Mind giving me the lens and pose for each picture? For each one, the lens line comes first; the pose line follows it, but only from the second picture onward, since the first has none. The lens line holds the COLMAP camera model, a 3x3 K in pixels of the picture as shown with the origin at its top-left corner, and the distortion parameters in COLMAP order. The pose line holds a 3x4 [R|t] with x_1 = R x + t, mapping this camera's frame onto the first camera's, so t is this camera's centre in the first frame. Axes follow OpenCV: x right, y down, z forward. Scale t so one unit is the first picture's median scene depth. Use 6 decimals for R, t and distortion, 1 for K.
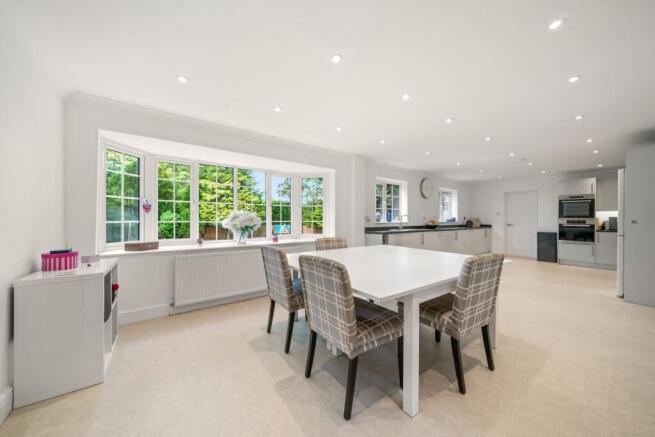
lens RADIAL K [[223.6, 0, 327.5], [0, 223.6, 218.5], [0, 0, 1]] dist [0.000204, 0.000006]
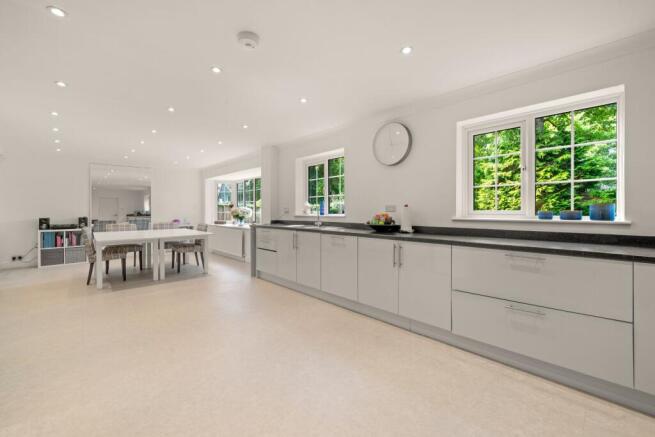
lens RADIAL K [[270.2, 0, 327.5], [0, 270.2, 218.5], [0, 0, 1]] dist [0.000005, 0.000017]
pose [[0.131145, 0.023830, -0.991077, 1.022982], [0.009791, 0.999631, 0.025331, 0.004469], [0.991315, -0.013025, 0.130863, 0.838576]]
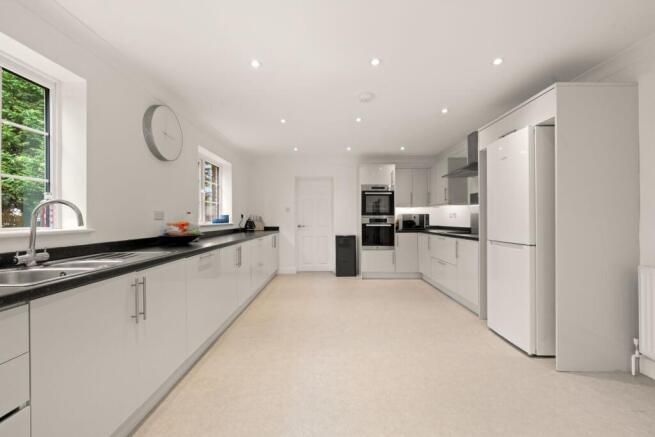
lens RADIAL K [[270.2, 0, 327.5], [0, 270.2, 218.5], [0, 0, 1]] dist [0.000005, 0.000017]
pose [[0.602270, -0.006552, 0.798265, 0.264777], [0.005413, 0.999977, 0.004123, 0.002935], [-0.798274, 0.001838, 0.602292, 0.555825]]
